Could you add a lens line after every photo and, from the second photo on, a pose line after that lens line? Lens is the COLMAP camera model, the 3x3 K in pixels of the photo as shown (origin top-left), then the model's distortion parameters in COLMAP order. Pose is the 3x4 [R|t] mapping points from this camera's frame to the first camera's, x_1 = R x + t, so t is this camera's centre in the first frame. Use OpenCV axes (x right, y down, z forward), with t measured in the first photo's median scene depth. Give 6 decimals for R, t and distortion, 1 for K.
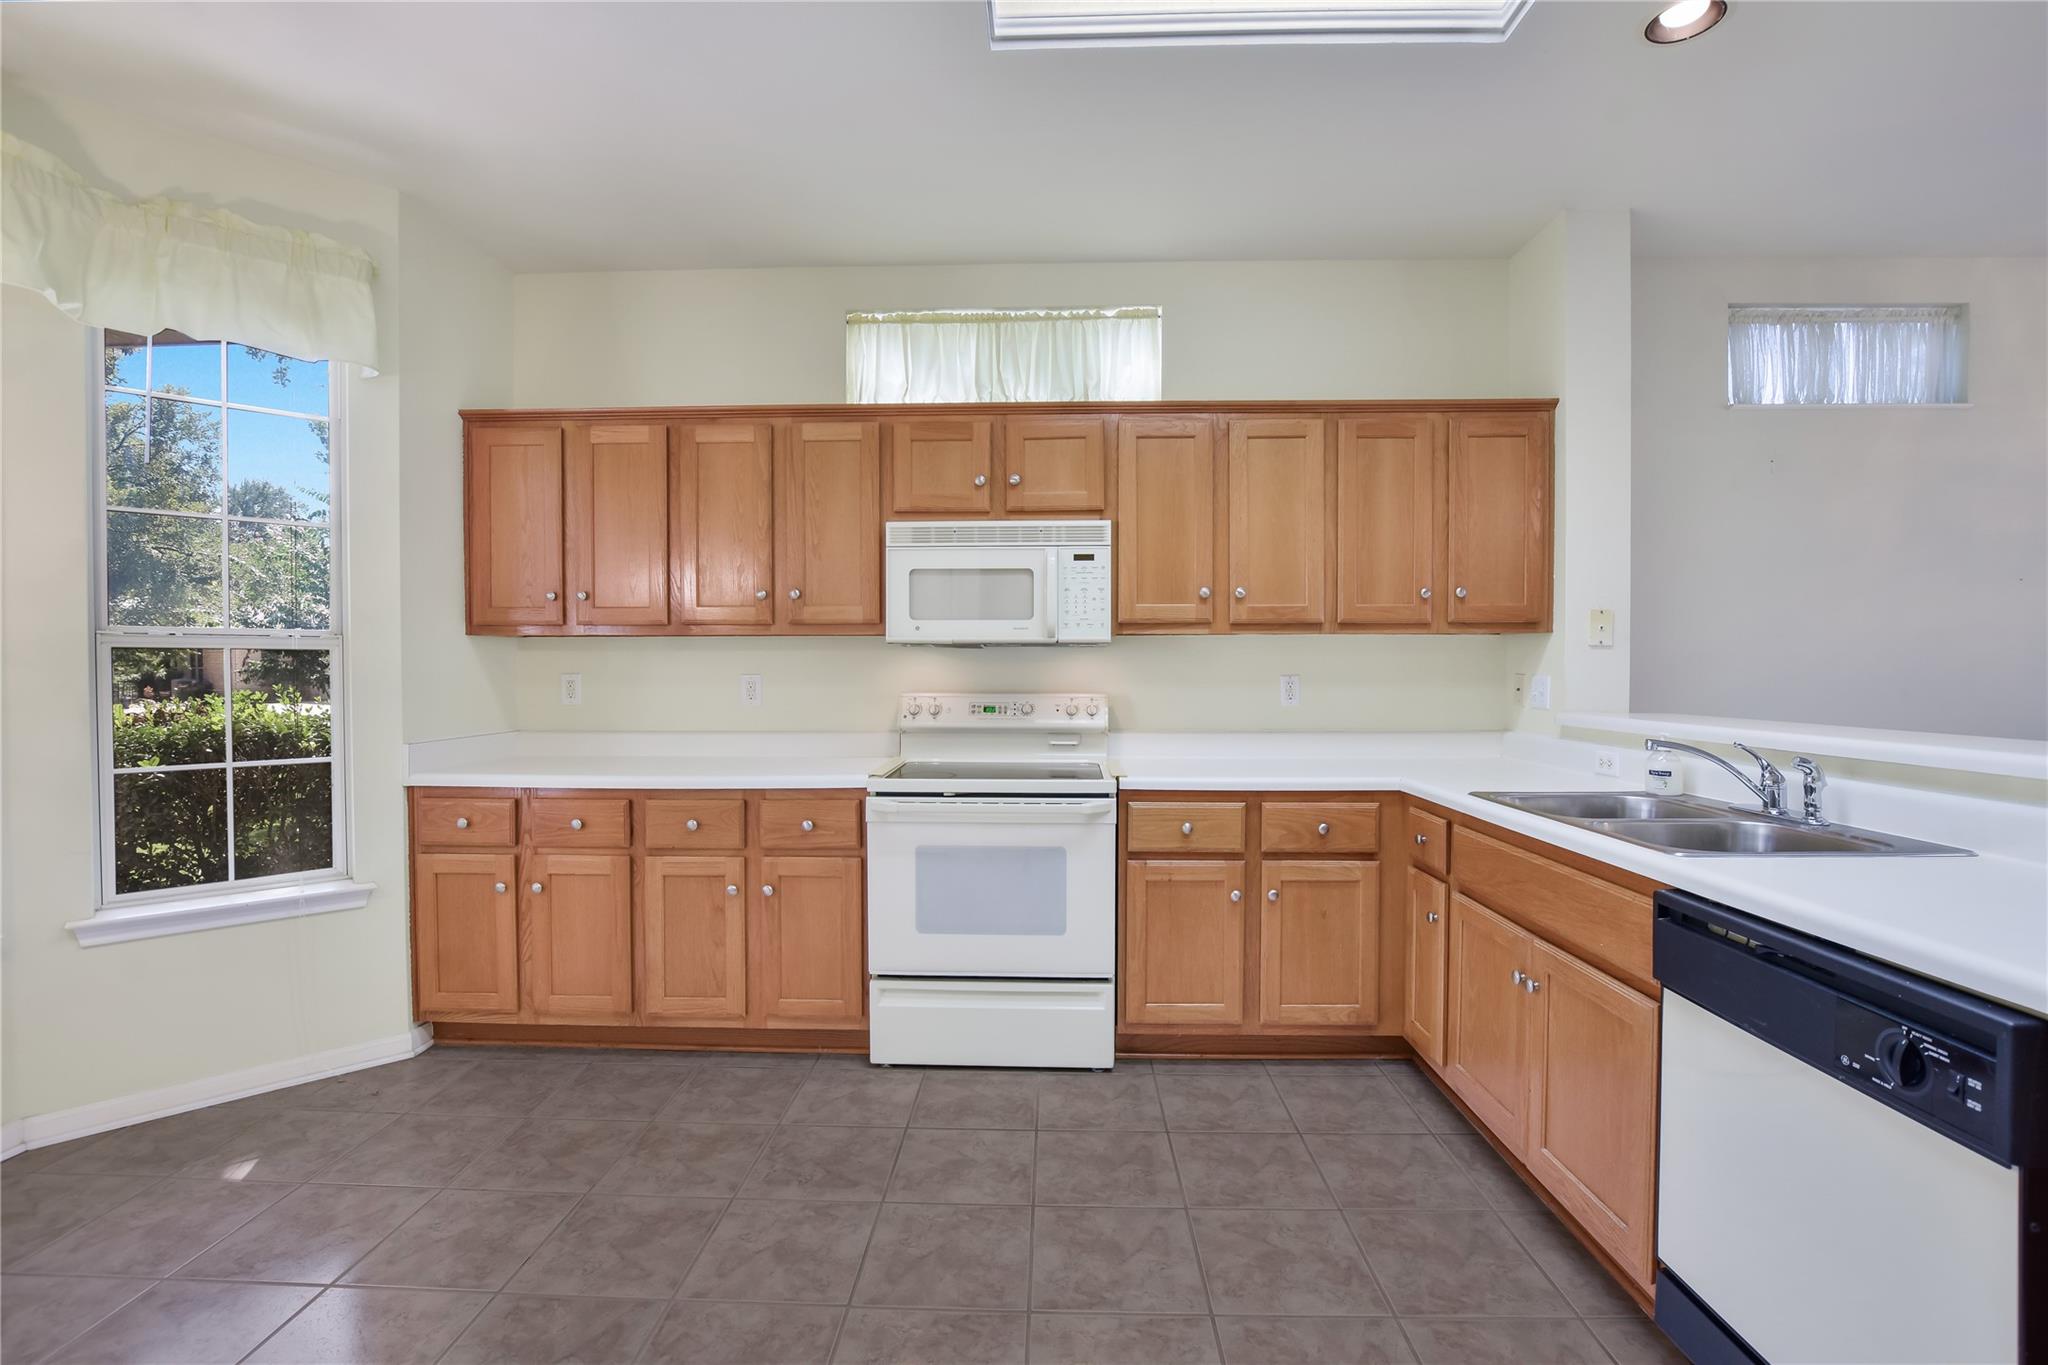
lens RADIAL K [[921.2, 0, 1024.0], [0, 921.2, 682.5], [0, 0, 1]] dist [-0.033263, 0.007840]
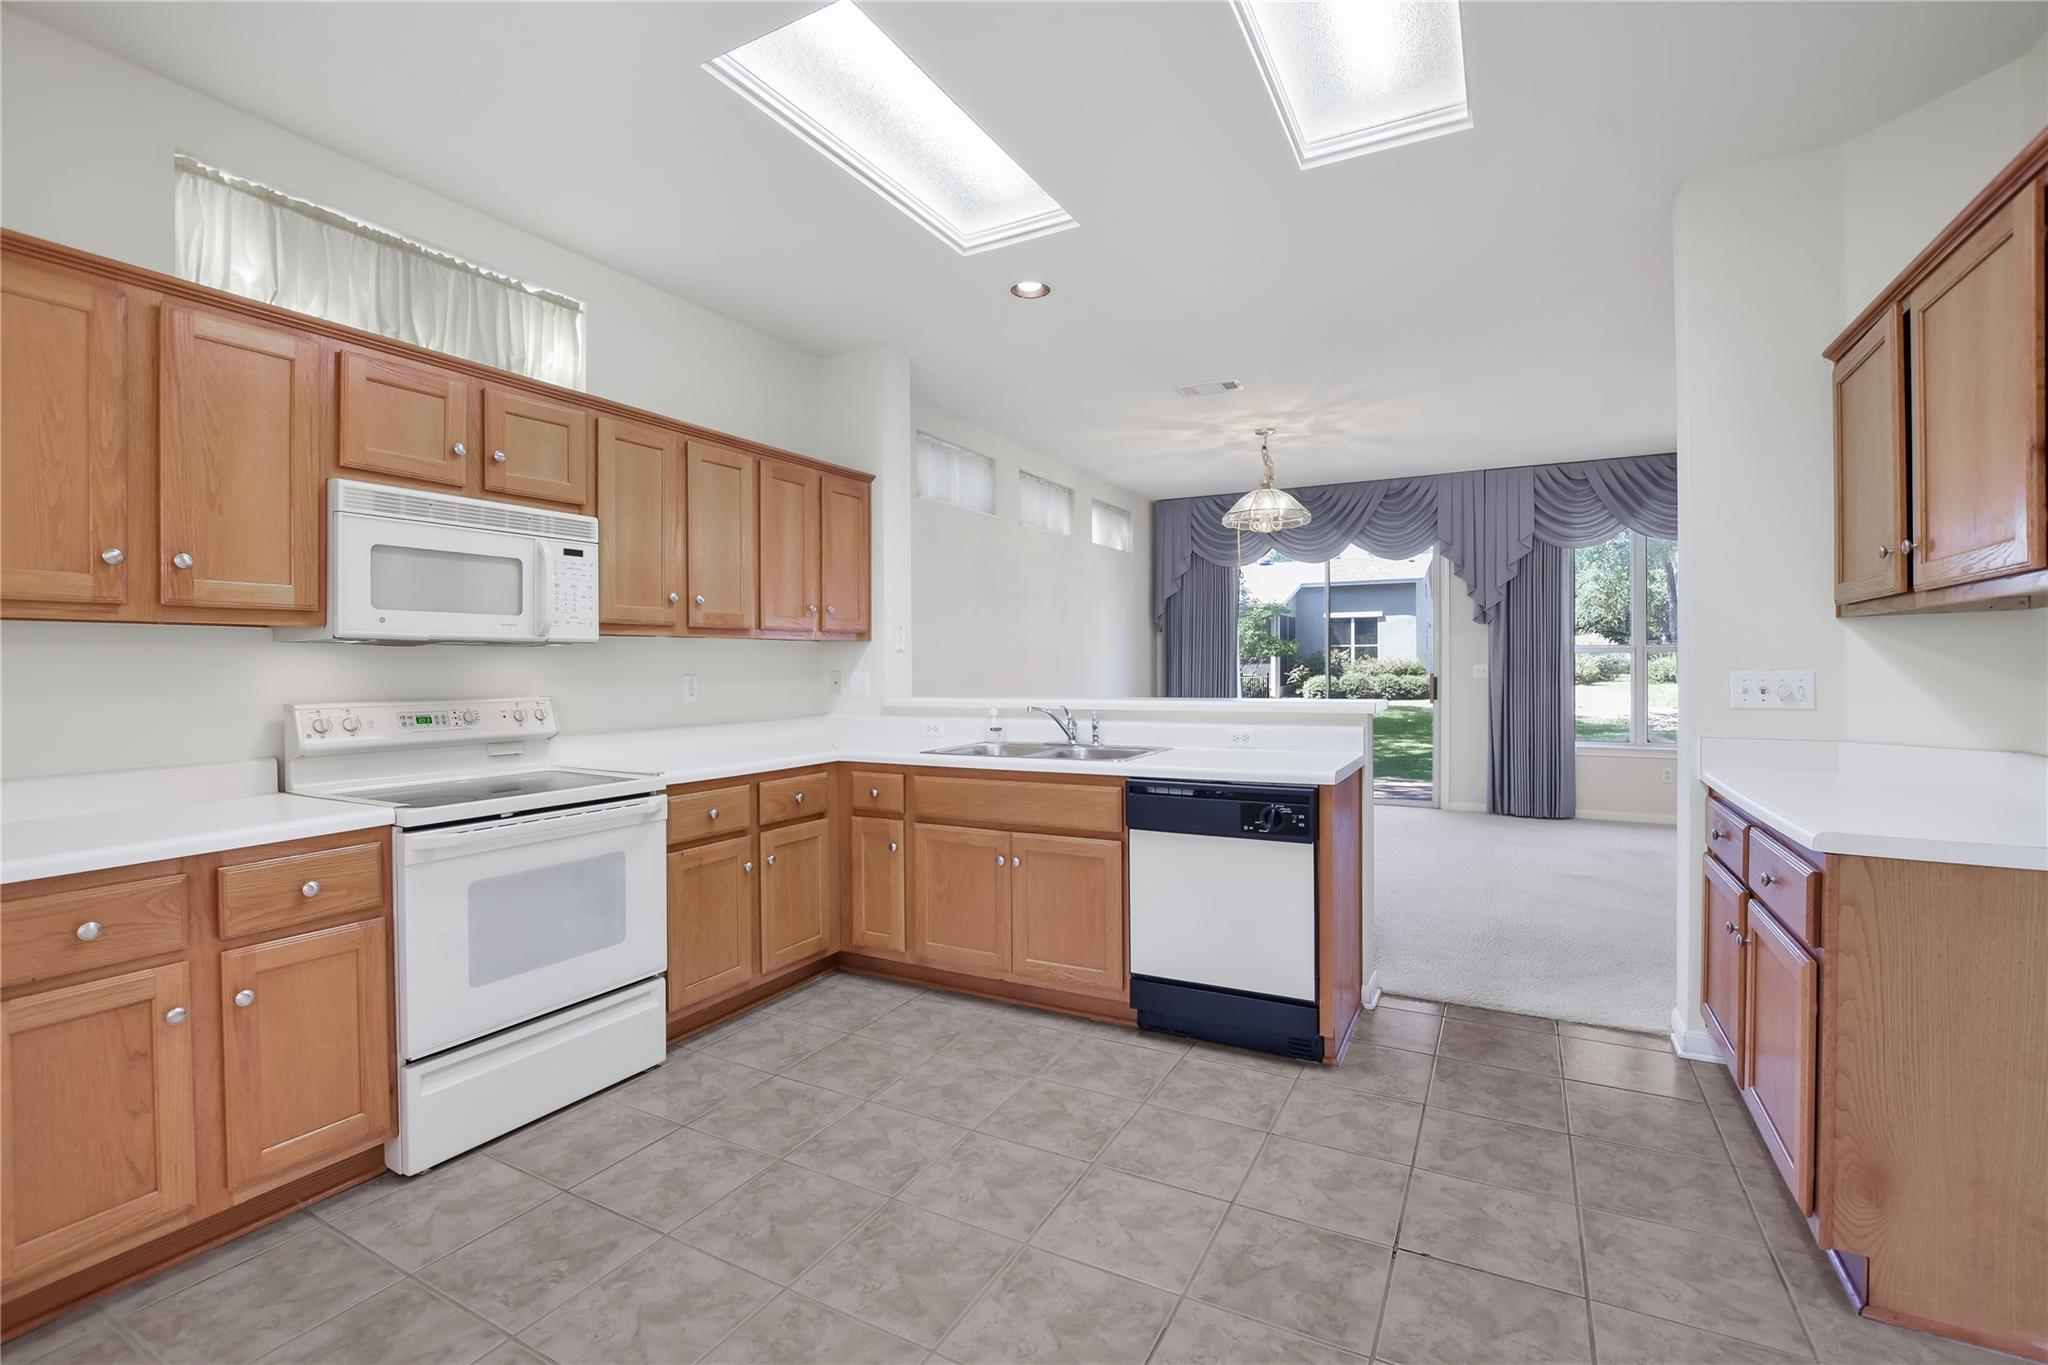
lens RADIAL K [[905.8, 0, 1027.0], [0, 905.8, 669.4], [0, 0, 1]] dist [-0.024340, 0.000377]
pose [[0.444680, -0.007379, 0.895659, -0.610548], [0.022926, 0.999732, -0.003146, -0.001625], [-0.895396, 0.021933, 0.444730, 0.183336]]
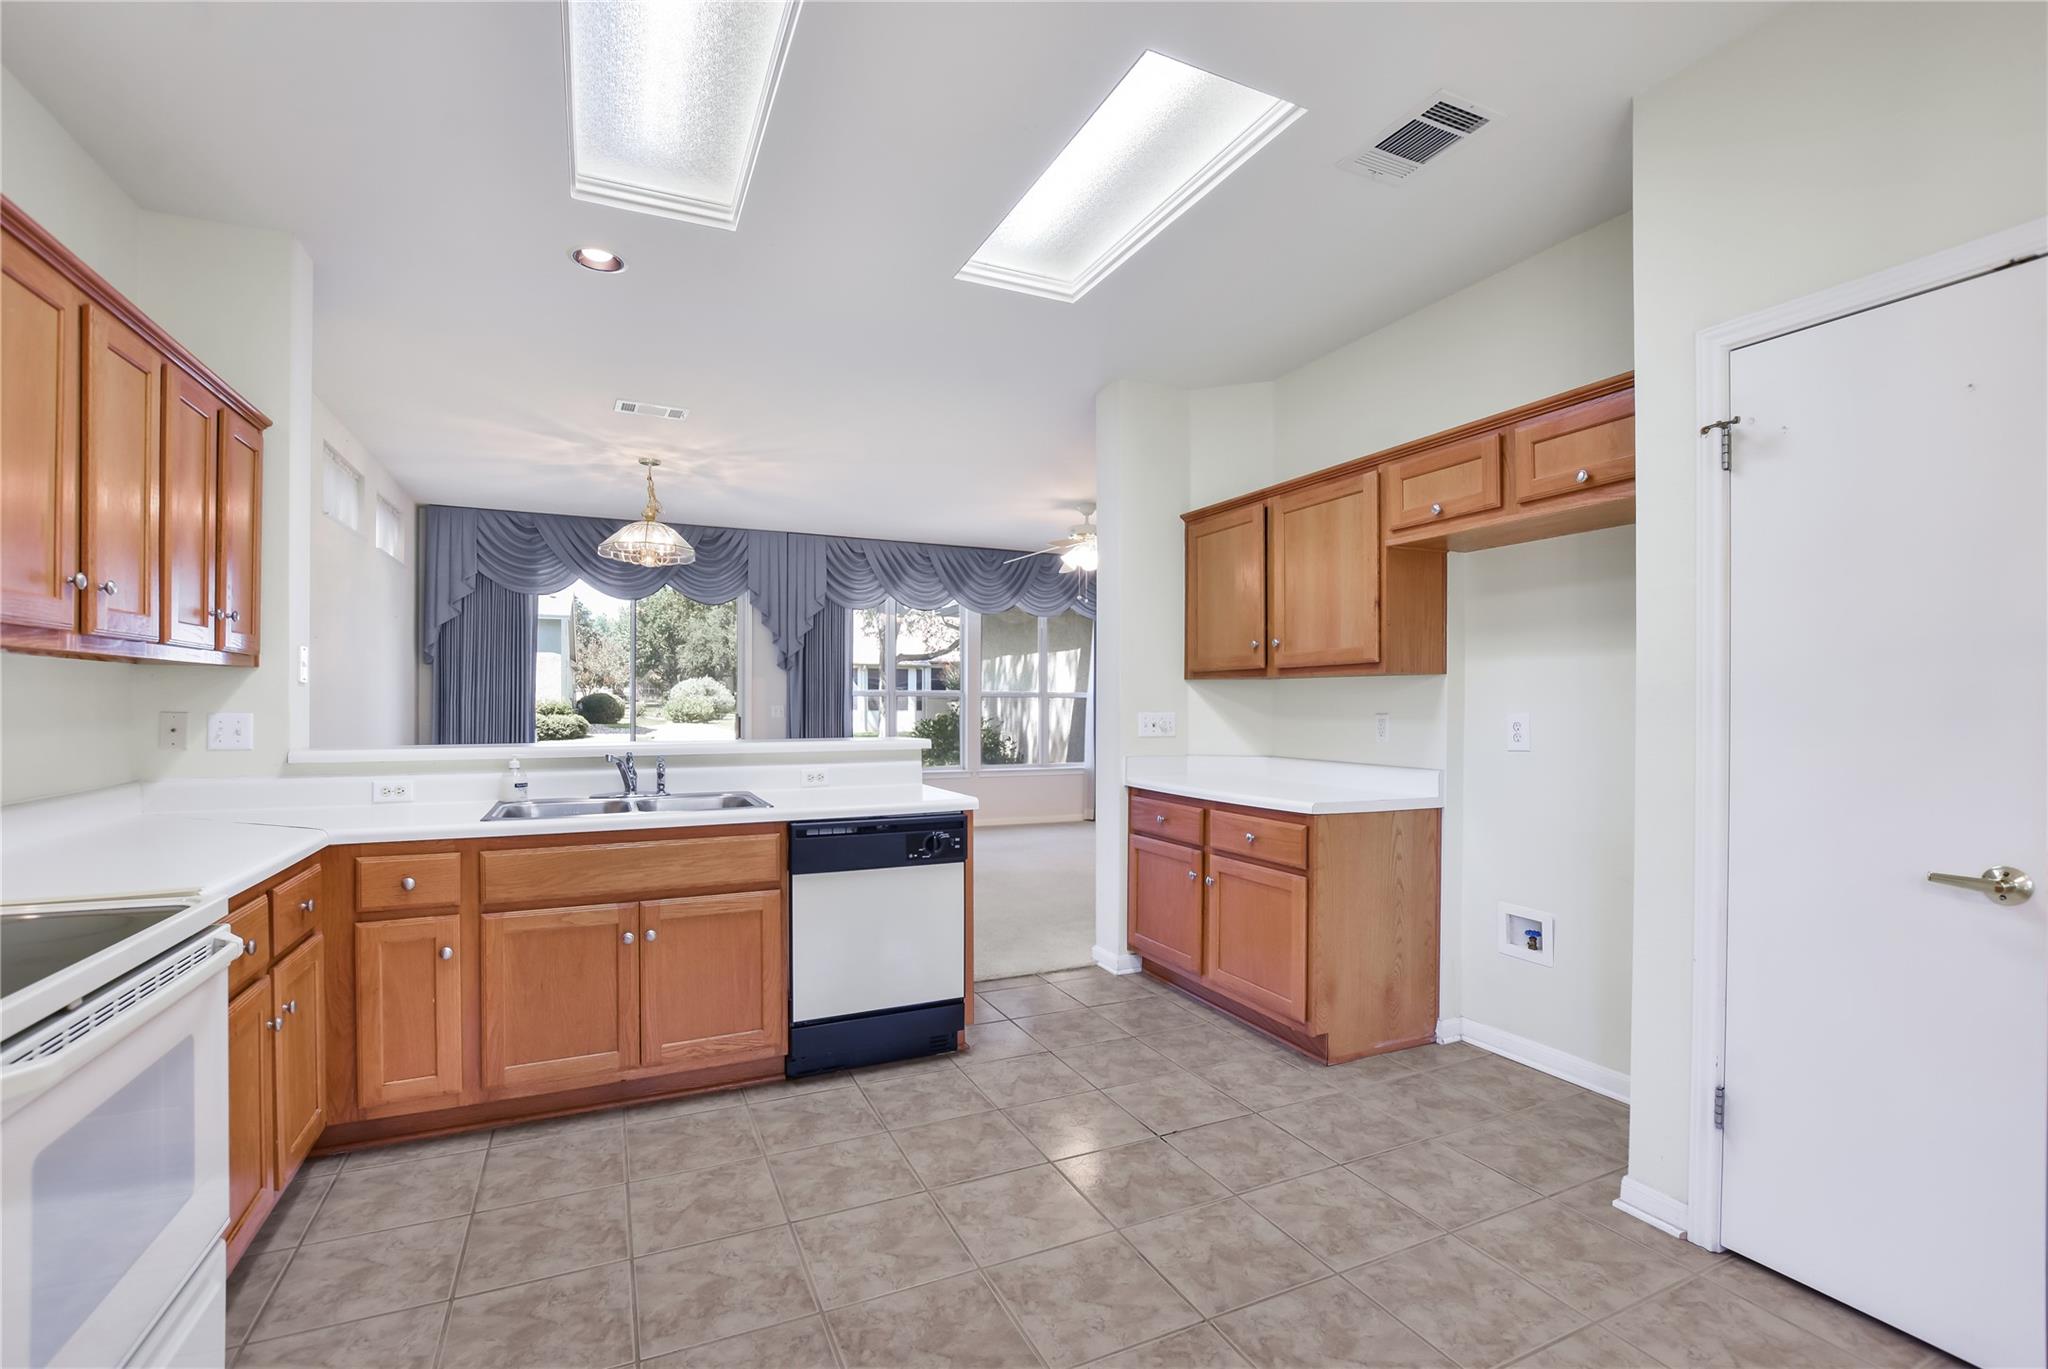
lens RADIAL K [[900.0, 0, 1025.9], [0, 900.0, 707.8], [0, 0, 1]] dist [-0.025451, 0.000141]
pose [[-0.459518, -0.006199, 0.888147, -0.638819], [0.012803, 0.999826, 0.013603, -0.016679], [-0.888076, 0.017622, -0.459359, 0.781473]]
